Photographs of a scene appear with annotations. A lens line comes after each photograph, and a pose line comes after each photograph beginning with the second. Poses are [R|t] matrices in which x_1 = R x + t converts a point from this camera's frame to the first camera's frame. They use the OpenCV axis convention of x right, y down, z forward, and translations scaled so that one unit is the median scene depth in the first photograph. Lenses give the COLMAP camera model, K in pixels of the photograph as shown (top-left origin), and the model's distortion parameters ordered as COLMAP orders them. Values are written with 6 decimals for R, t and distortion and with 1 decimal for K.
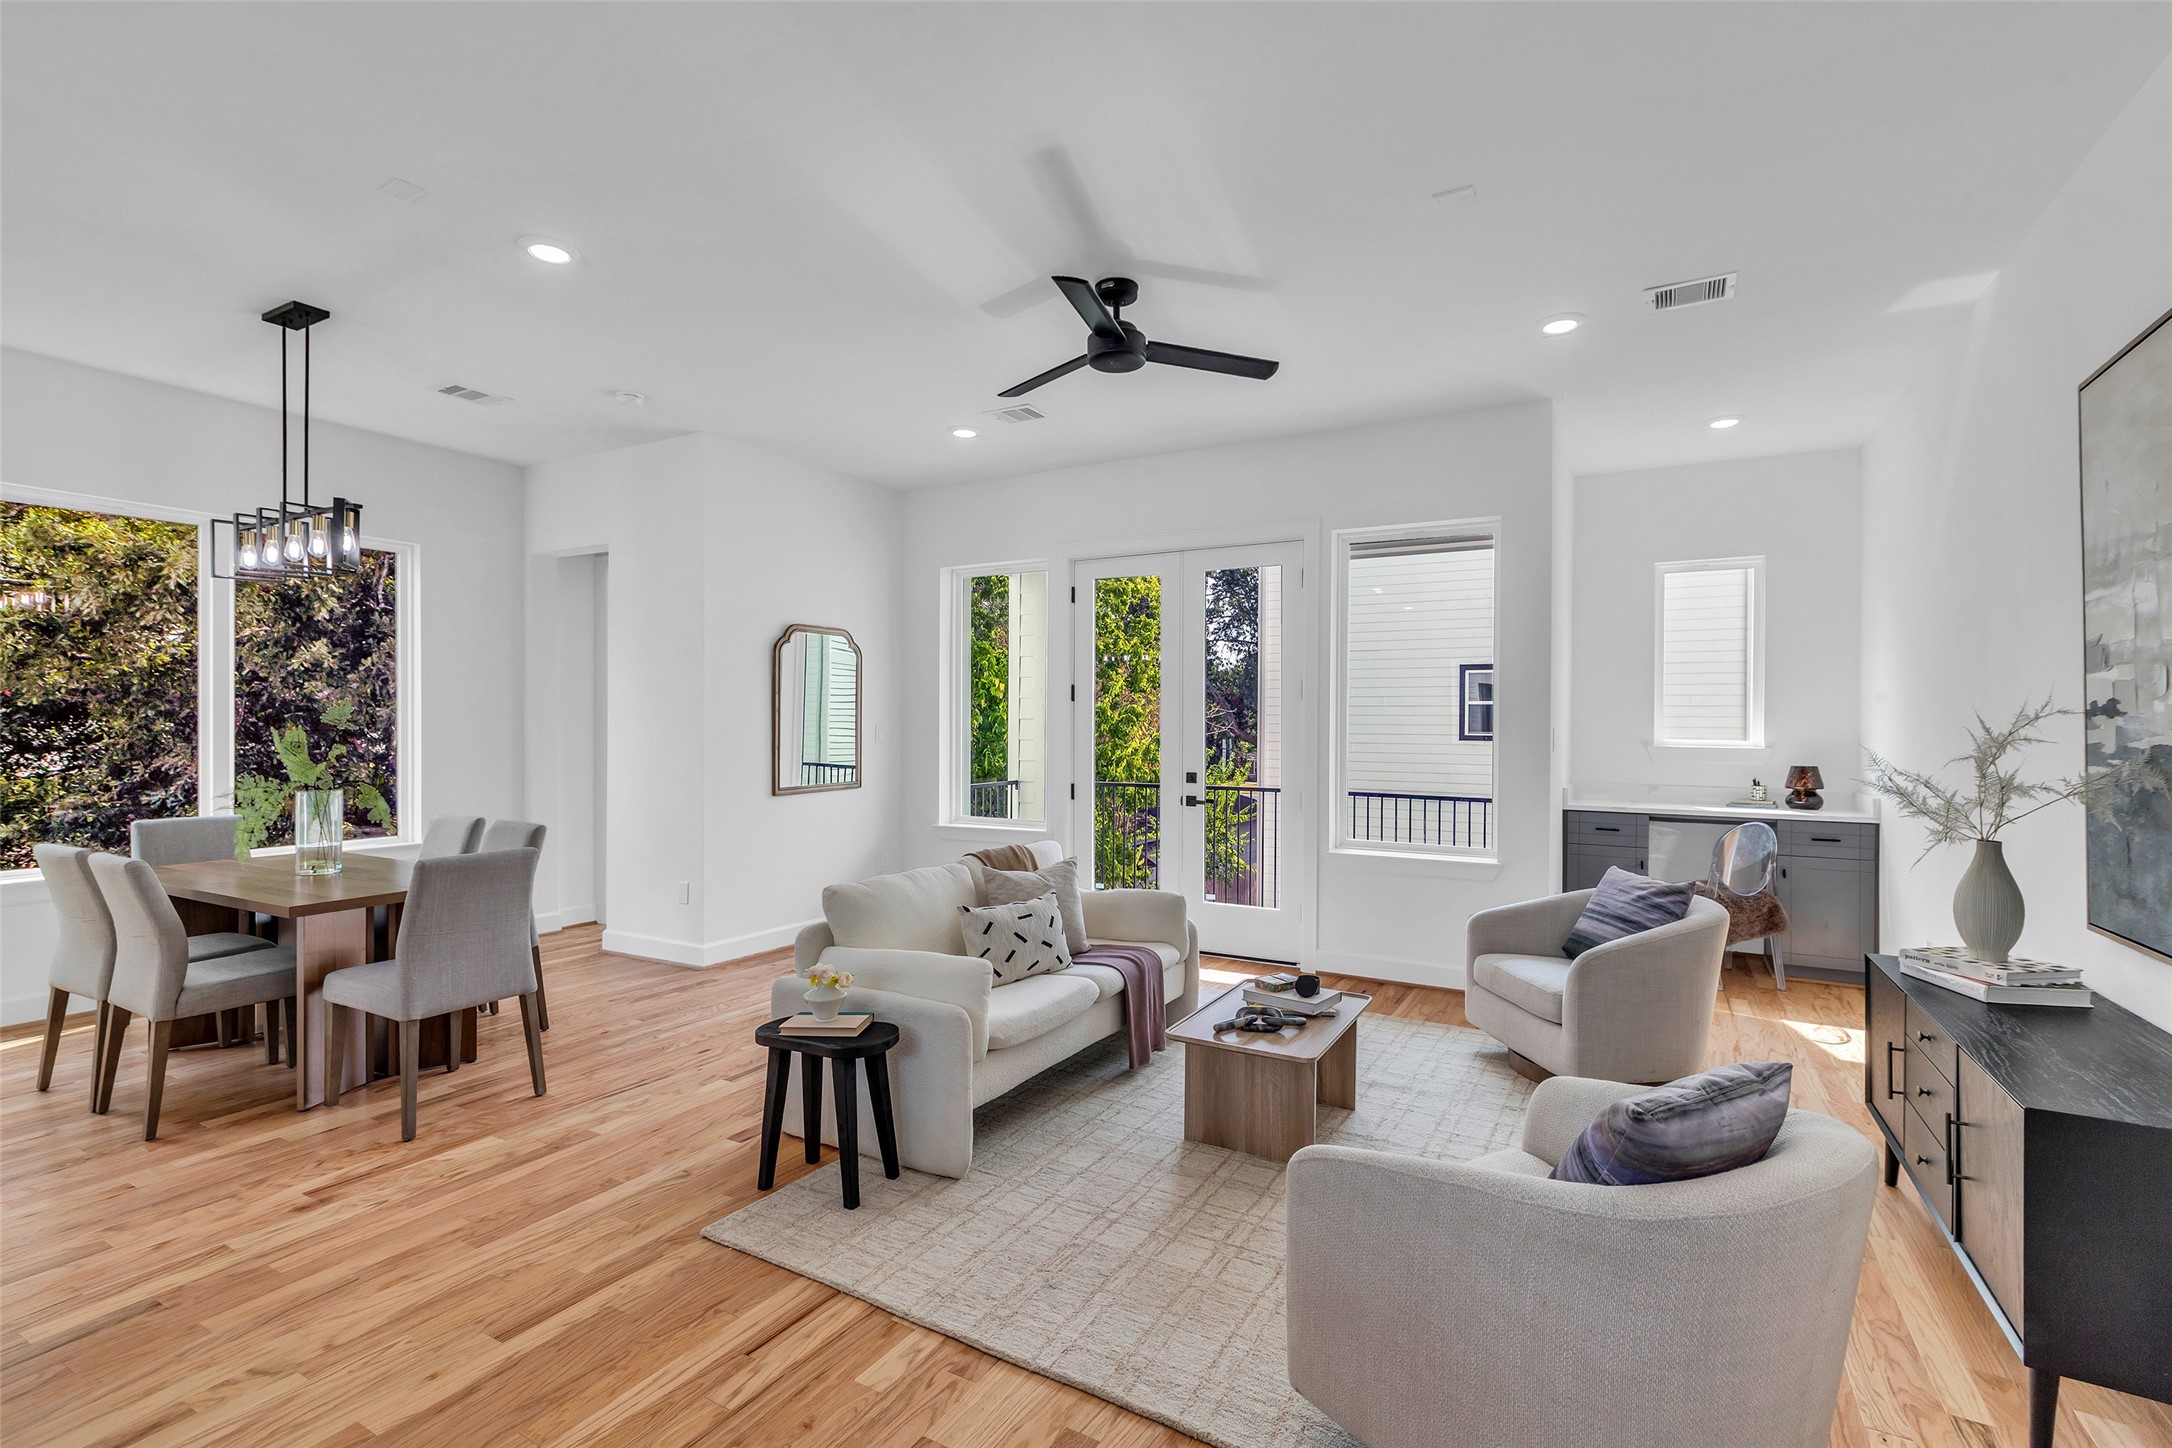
lens RADIAL K [[970.9, 0, 1088.8], [0, 970.9, 731.2], [0, 0, 1]] dist [0.001928, 0.001016]
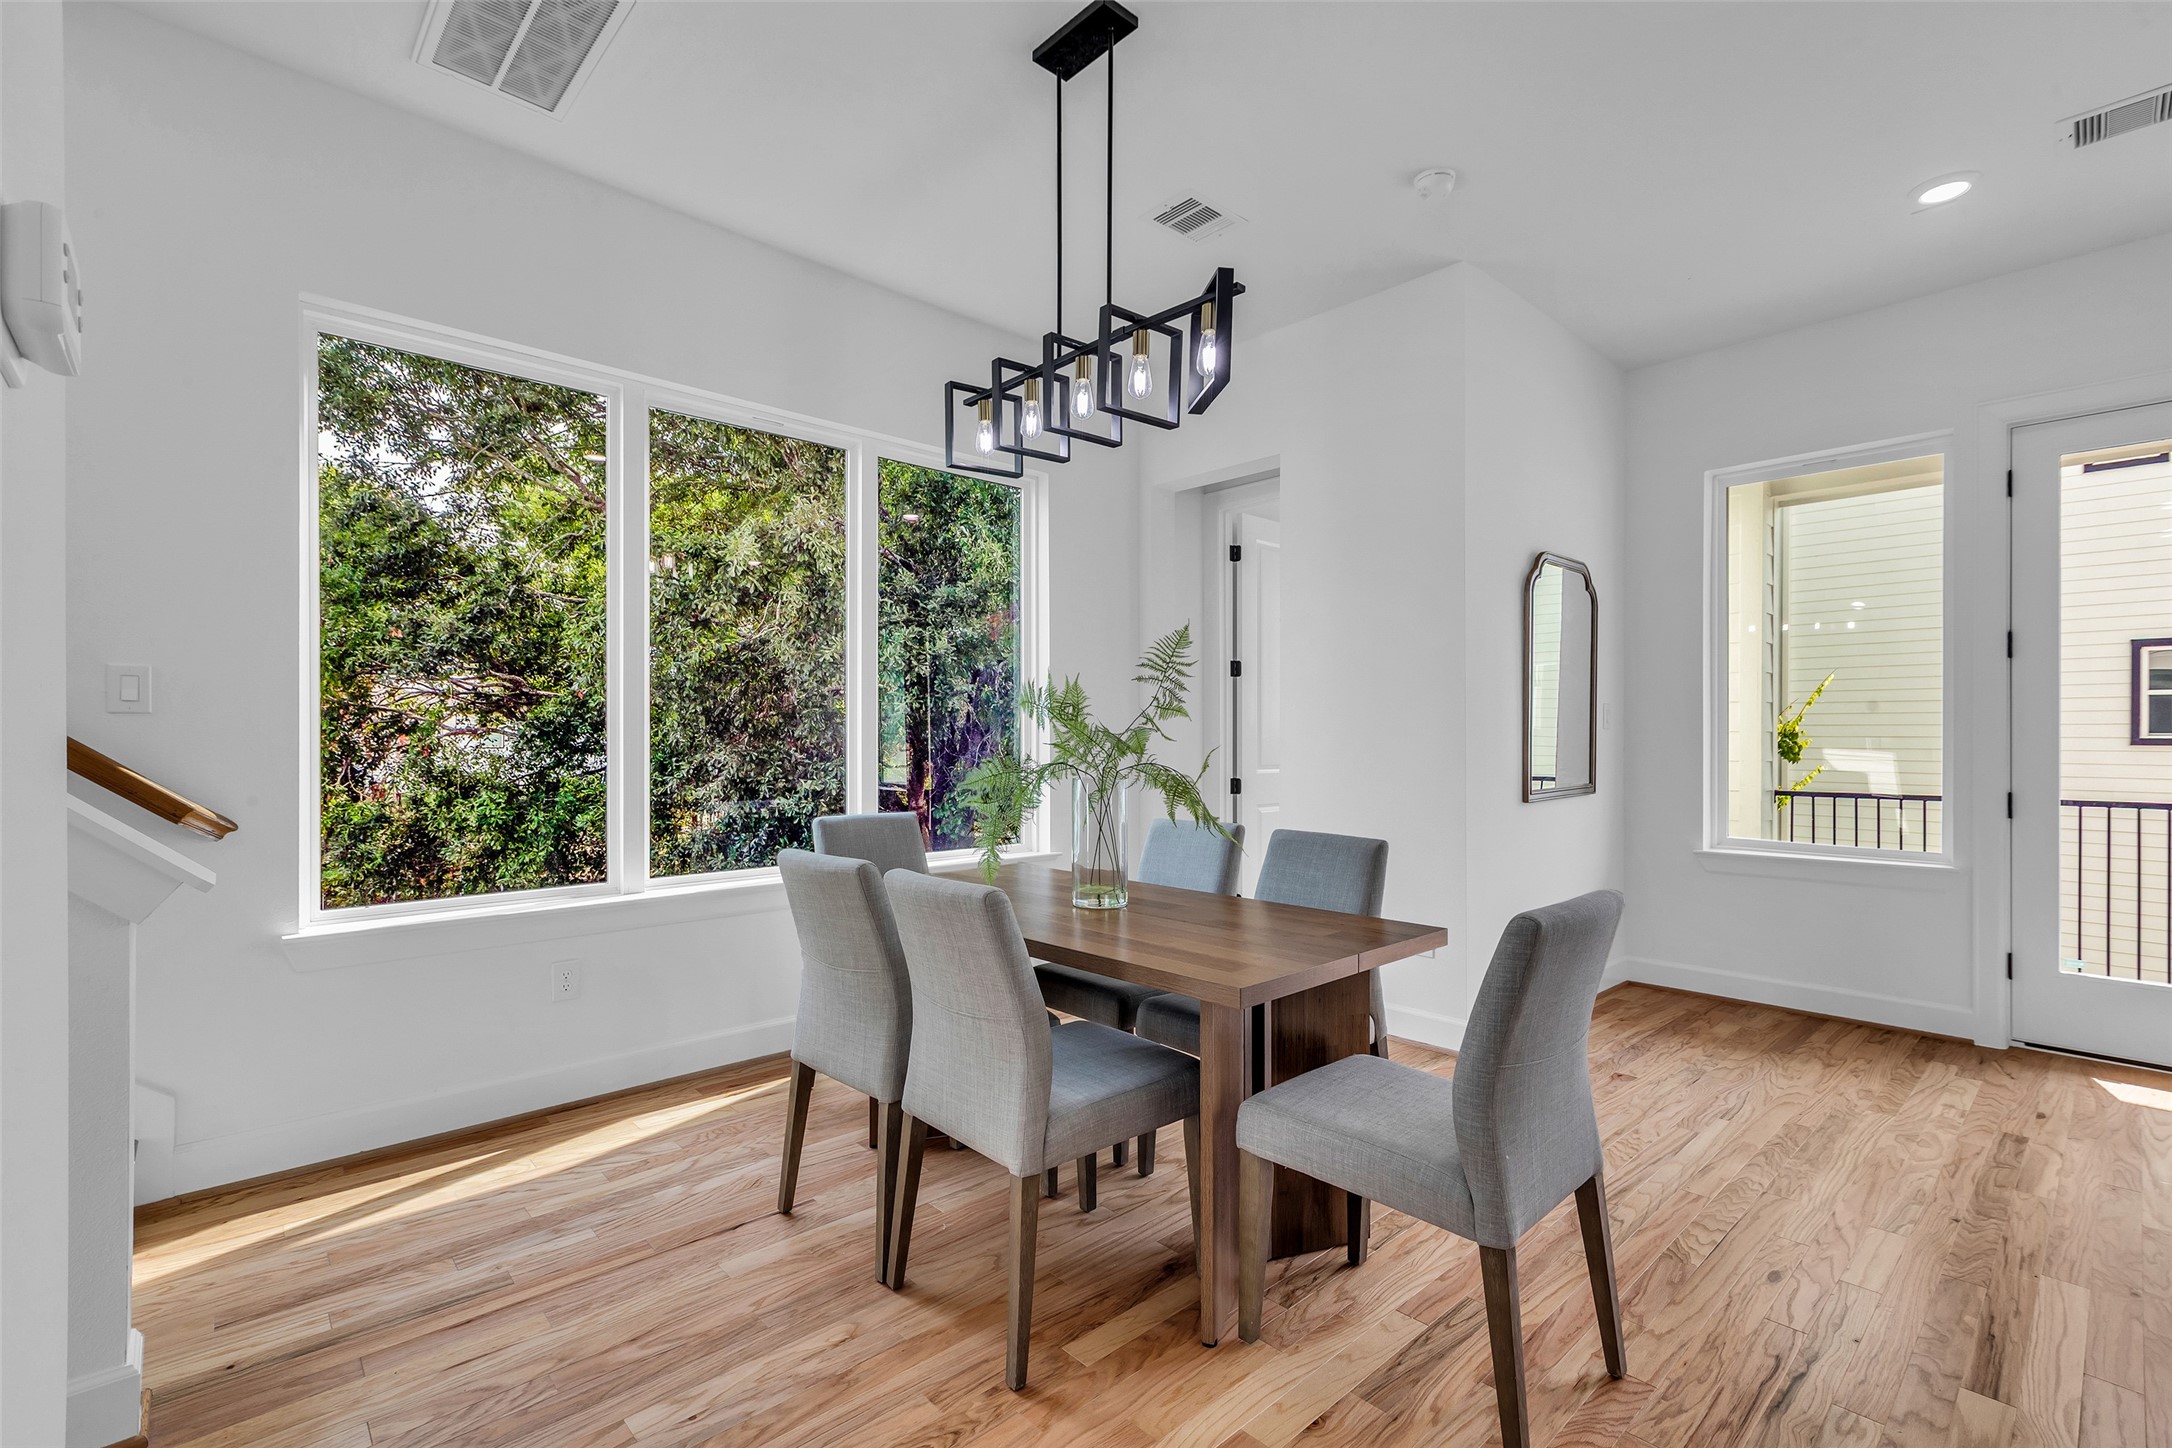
lens RADIAL K [[970.9, 0, 1080.3], [0, 970.9, 733.4], [0, 0, 1]] dist [0.001928, 0.001016]
pose [[0.949321, -0.004934, -0.314271, -0.405200], [0.001143, 0.999924, -0.012244, 0.026507], [0.314307, 0.011265, 0.949254, 0.256710]]
